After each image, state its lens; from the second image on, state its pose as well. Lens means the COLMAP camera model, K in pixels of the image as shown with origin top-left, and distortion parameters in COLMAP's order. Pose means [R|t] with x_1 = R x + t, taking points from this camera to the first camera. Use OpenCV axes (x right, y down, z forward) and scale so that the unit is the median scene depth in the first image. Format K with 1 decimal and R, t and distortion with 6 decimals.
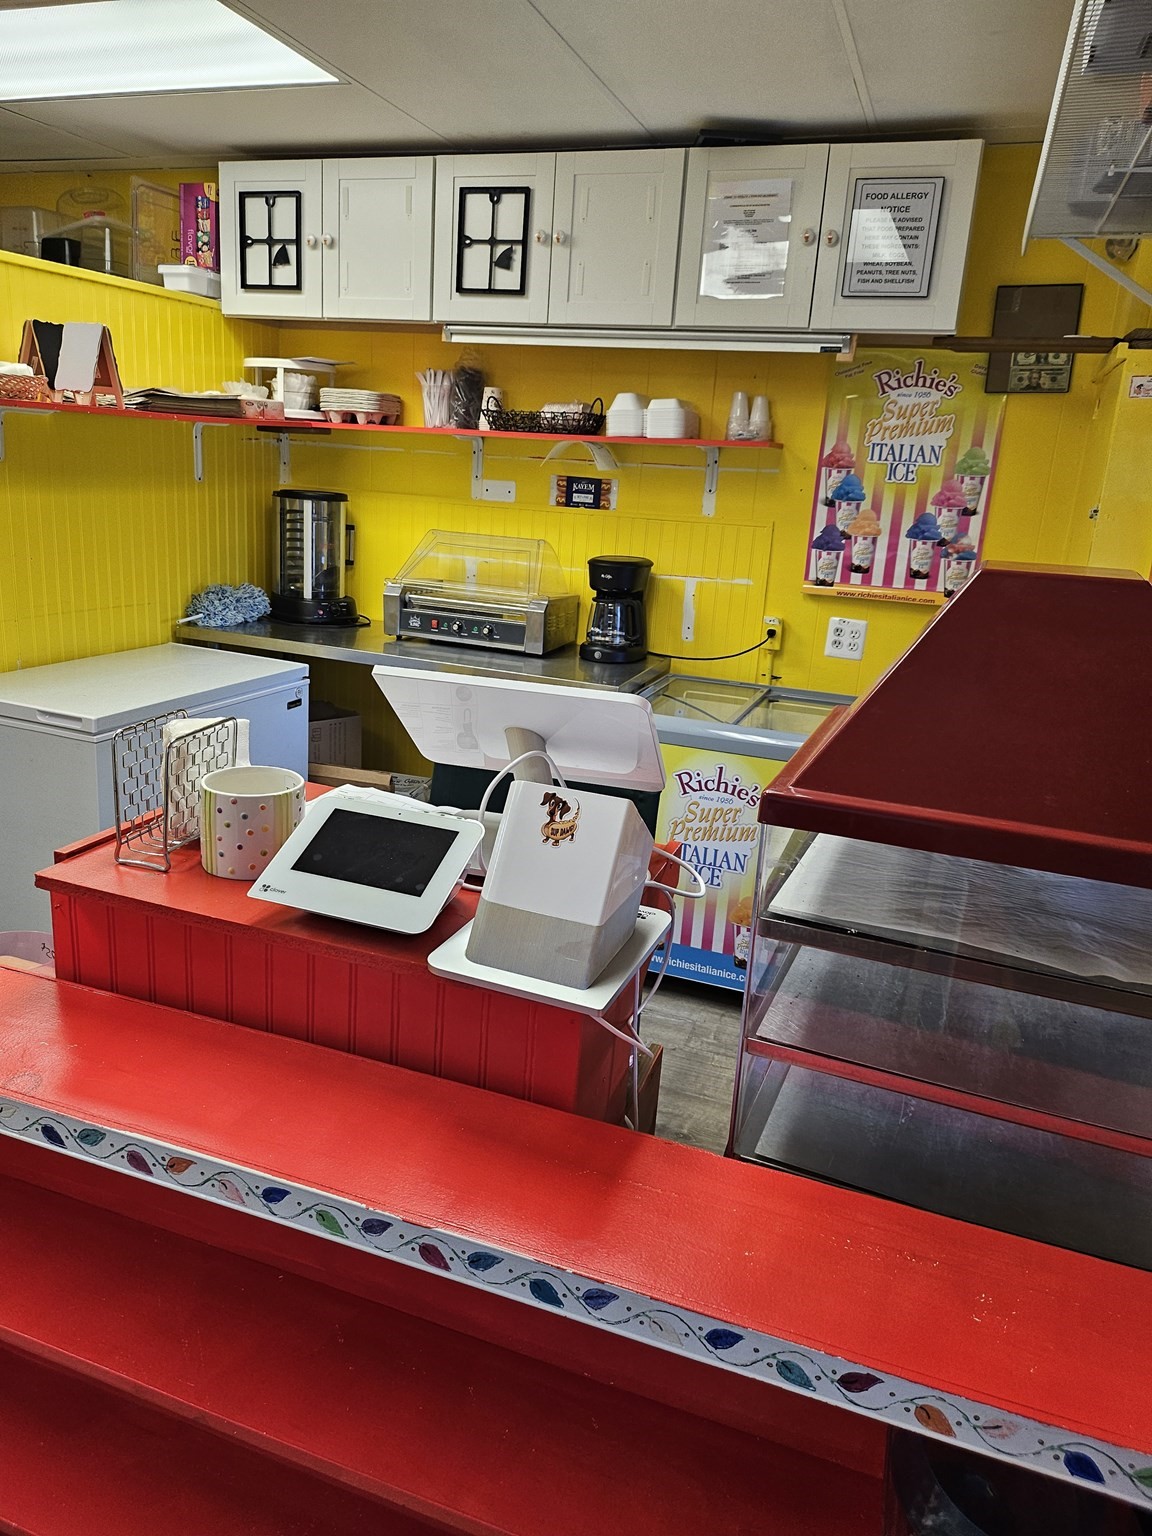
lens RADIAL K [[1077.0, 0, 553.5], [0, 1077.0, 773.8], [0, 0, 1]] dist [0.067330, -0.069916]
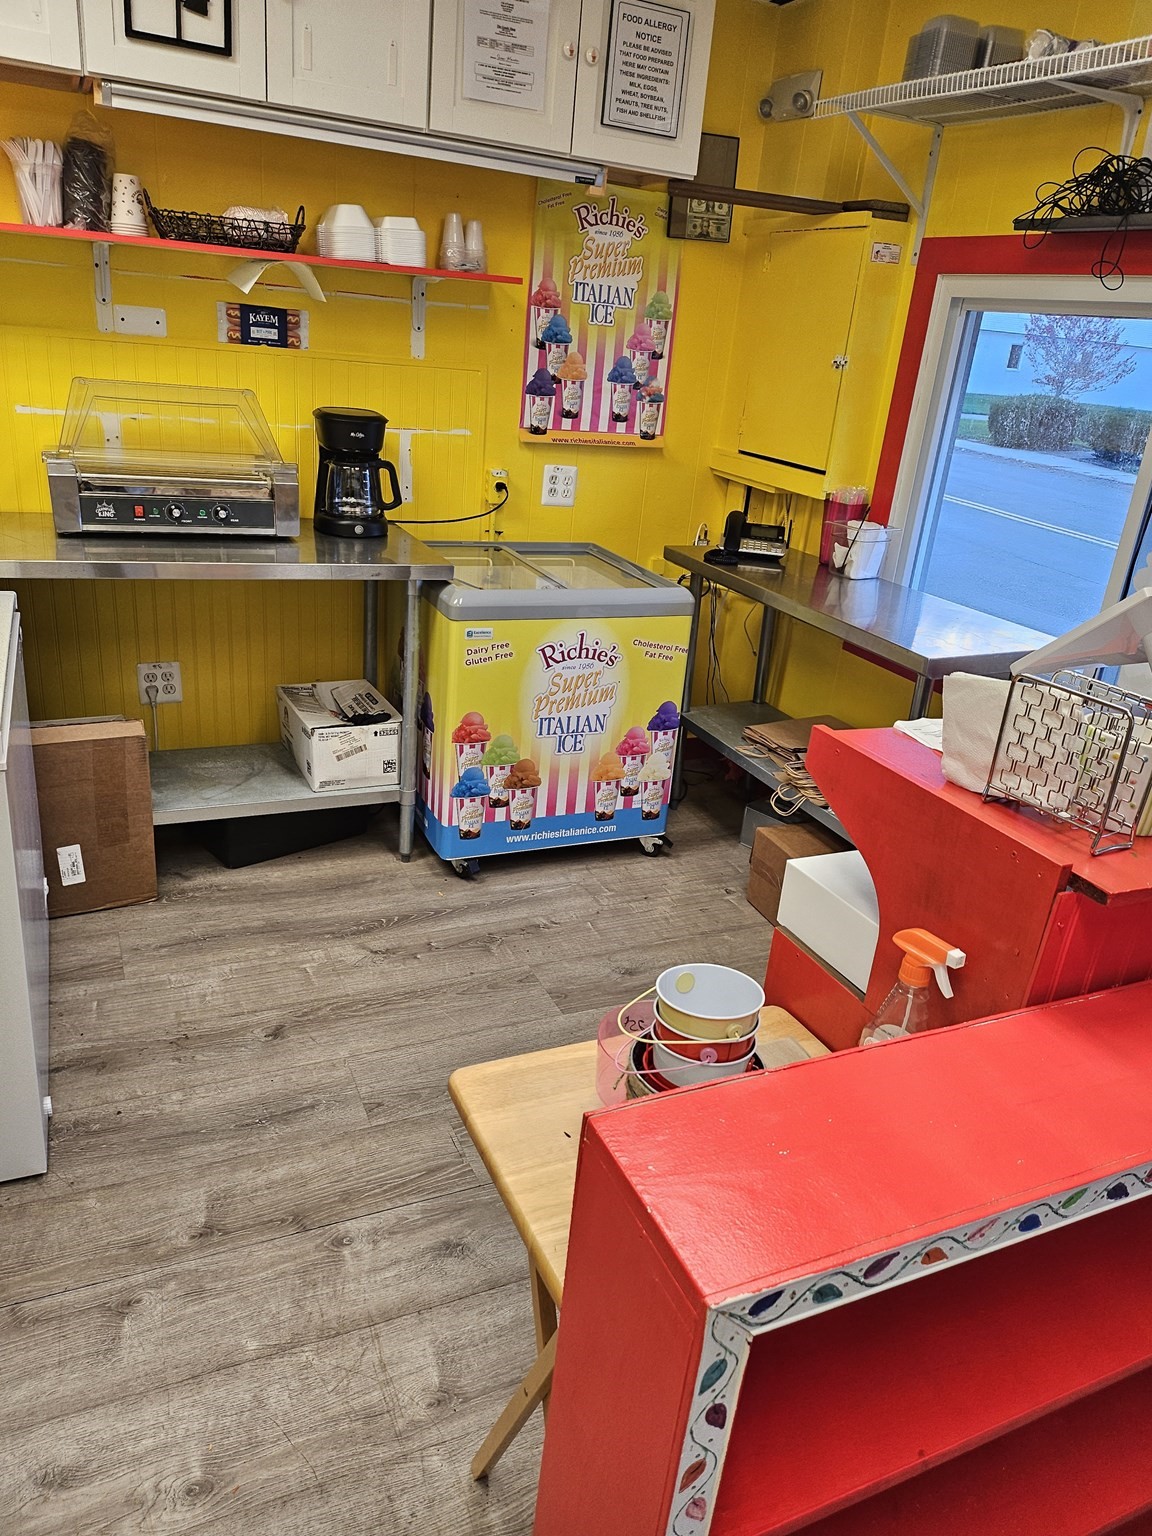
lens RADIAL K [[1077.0, 0, 586.4], [0, 1077.0, 790.5], [0, 0, 1]] dist [0.067330, -0.069916]
pose [[0.704851, -0.273978, 0.654309, -0.474846], [0.150707, 0.959181, 0.239288, -0.093556], [-0.693161, -0.070053, 0.717371, 0.242456]]
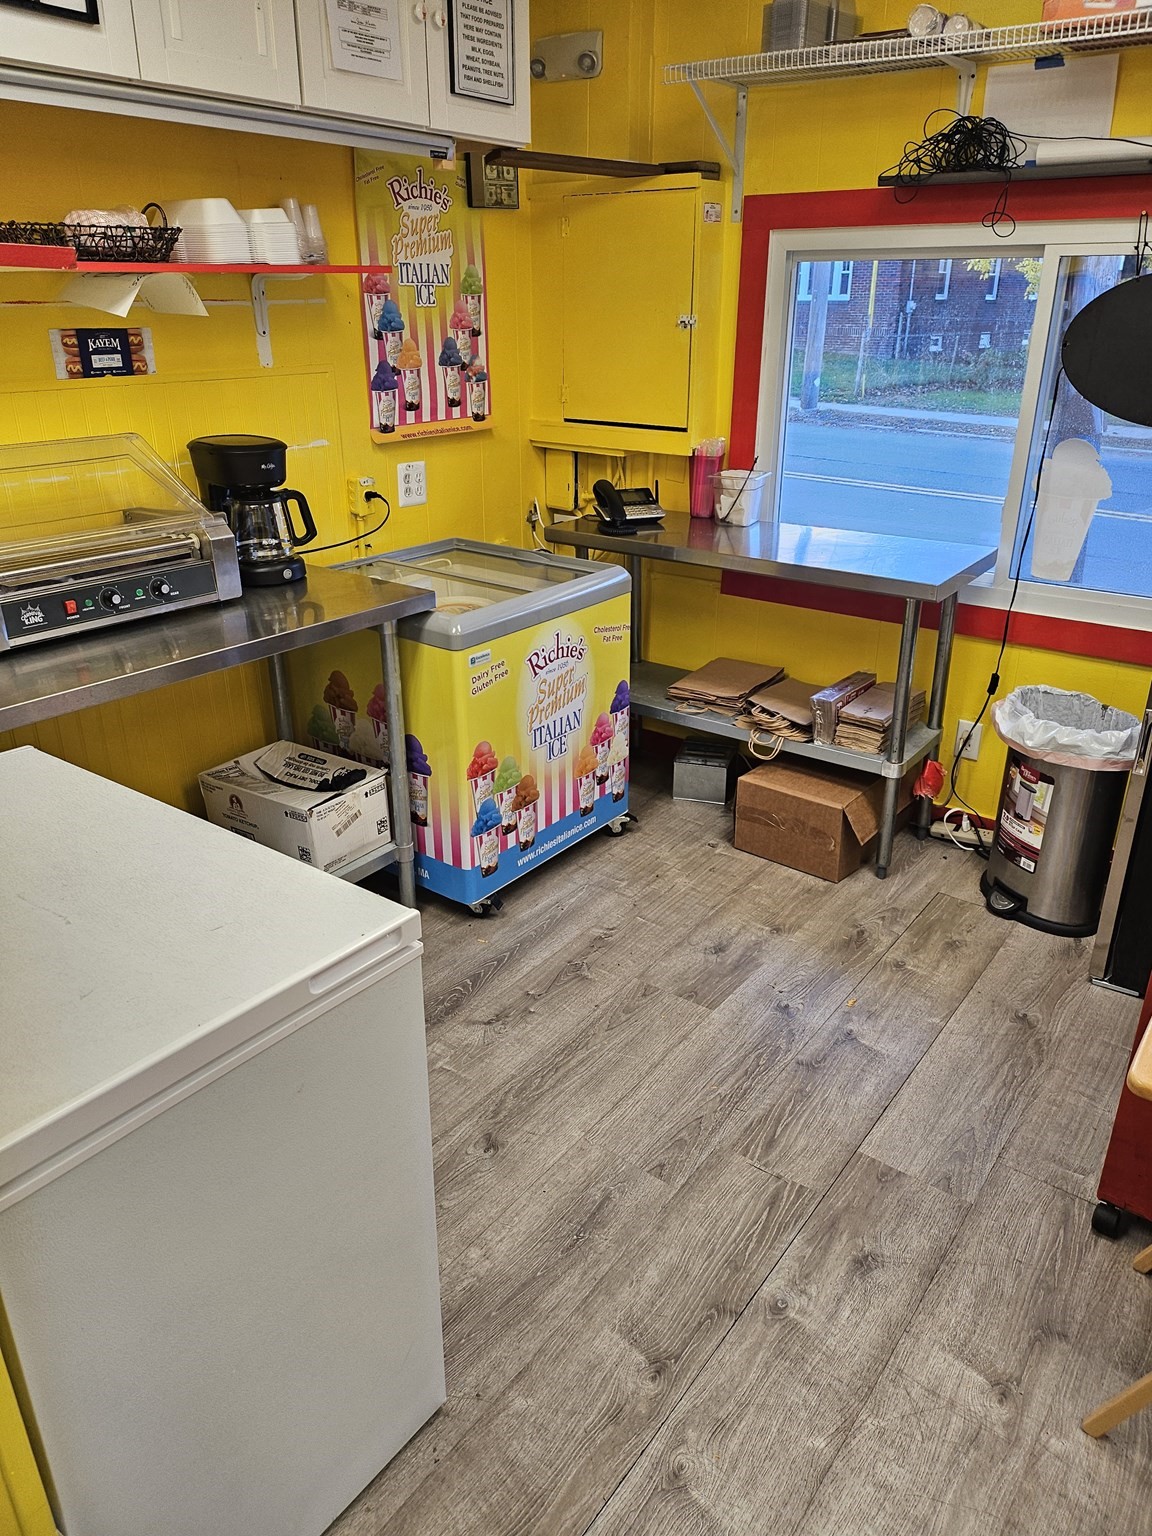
lens RADIAL K [[1077.0, 0, 586.5], [0, 1077.0, 774.0], [0, 0, 1]] dist [0.067330, -0.069916]
pose [[0.273788, -0.440918, 0.854770, -0.631020], [0.282012, 0.886468, 0.366938, -0.212810], [-0.919516, 0.140592, 0.367049, 0.572613]]
